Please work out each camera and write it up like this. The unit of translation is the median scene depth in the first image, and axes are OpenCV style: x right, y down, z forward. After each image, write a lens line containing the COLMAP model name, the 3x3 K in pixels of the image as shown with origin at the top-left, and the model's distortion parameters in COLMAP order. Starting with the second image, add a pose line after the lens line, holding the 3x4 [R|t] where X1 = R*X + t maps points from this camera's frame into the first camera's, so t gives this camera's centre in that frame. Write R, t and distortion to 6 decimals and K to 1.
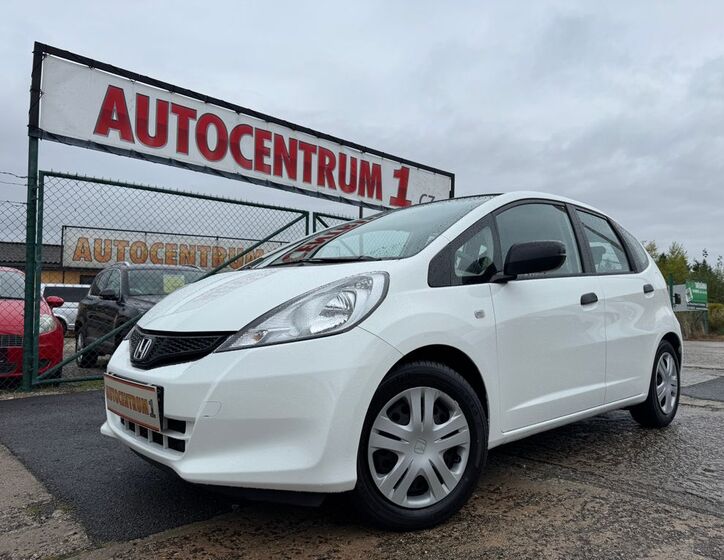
lens RADIAL K [[522.9, 0, 361.0], [0, 522.9, 282.3], [0, 0, 1]] dist [0.050647, -0.056696]
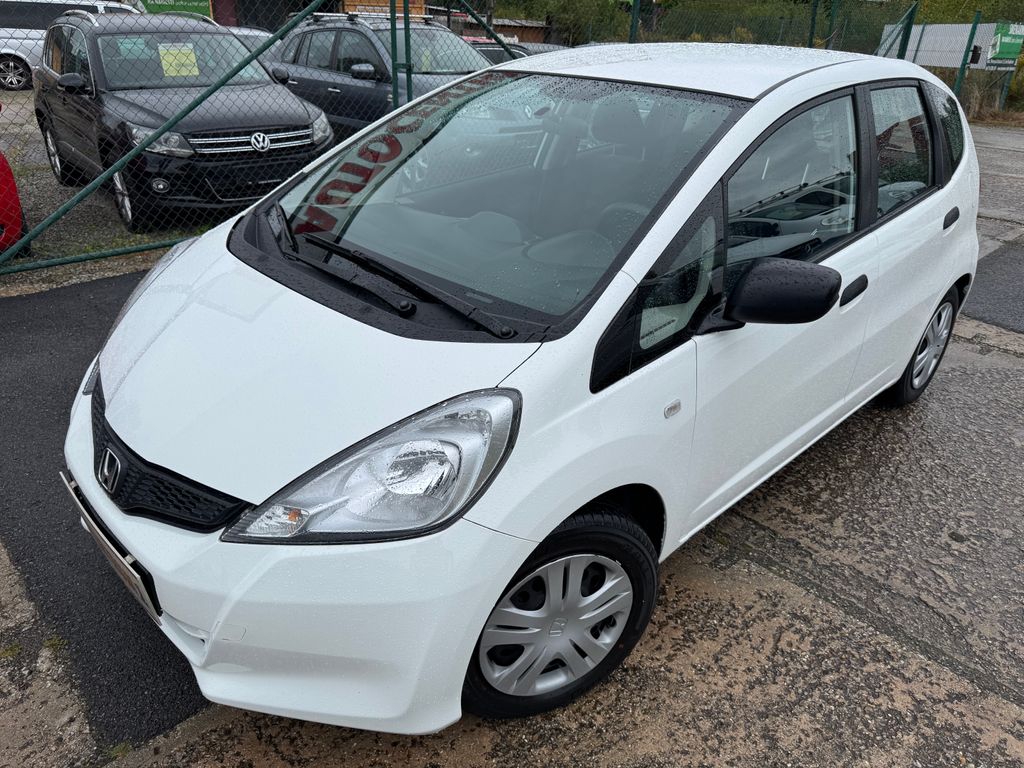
lens RADIAL K [[728.0, 0, 506.8], [0, 728.0, 376.4], [0, 0, 1]] dist [0.000672, -0.005655]
pose [[0.999511, 0.012050, 0.028854, 0.005676], [-0.024648, 0.871437, 0.489887, -0.143078], [-0.019242, -0.490359, 0.871308, 0.118070]]
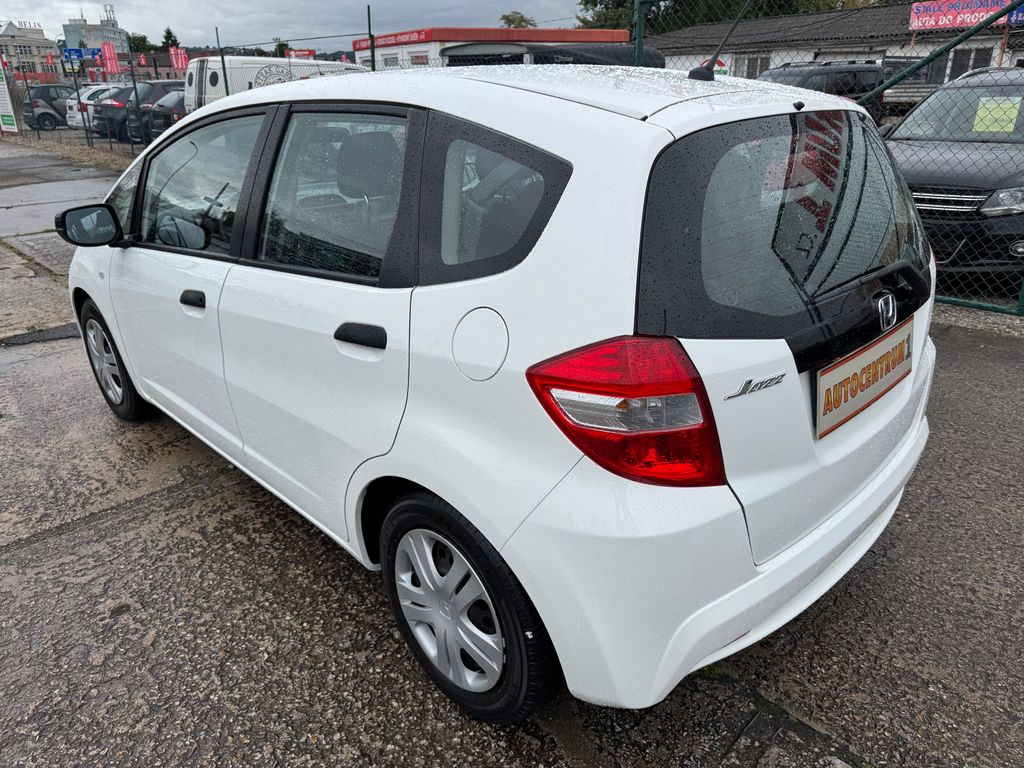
lens RADIAL K [[718.2, 0, 512.0], [0, 718.2, 384.0], [0, 0, 1]] dist [0.003529, -0.002758]
pose [[0.026310, 0.377846, -0.925494, 0.633553], [0.072054, 0.922690, 0.378750, -0.084487], [0.997054, -0.076650, -0.002949, 0.692611]]
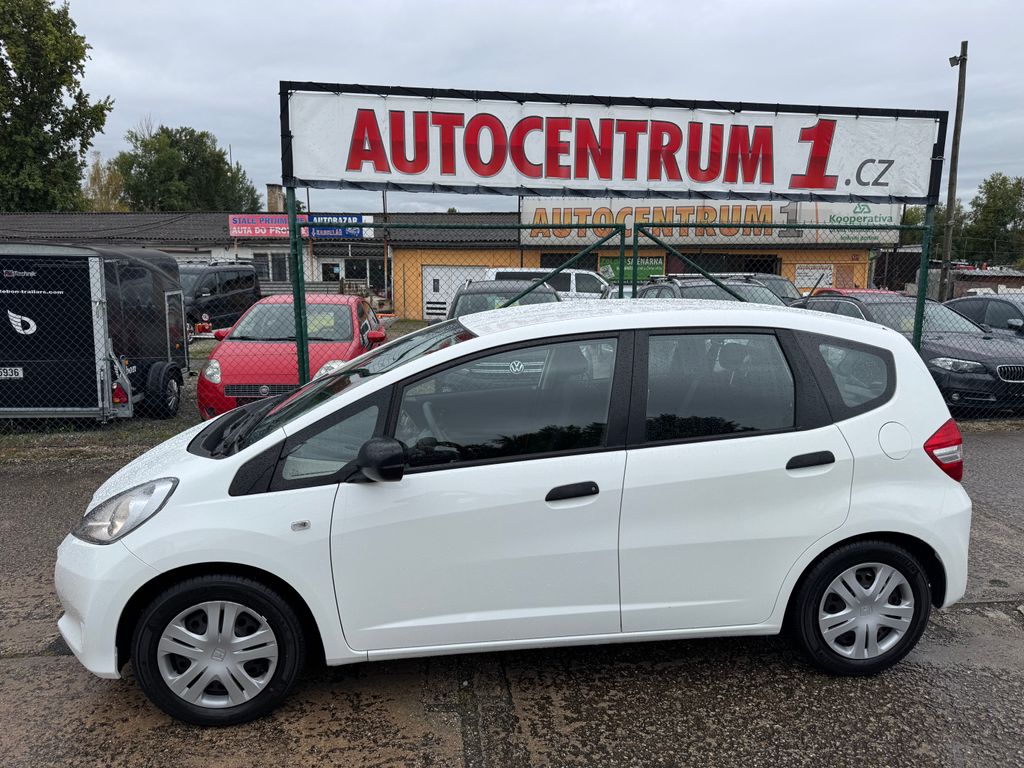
lens RADIAL K [[704.5, 0, 509.0], [0, 704.5, 390.7], [0, 0, 1]] dist [0.086872, -0.115950]
pose [[0.811282, 0.091791, -0.577404, 0.454272], [0.036729, 0.977646, 0.207024, -0.151792], [0.583500, -0.189163, 0.789776, 0.118735]]
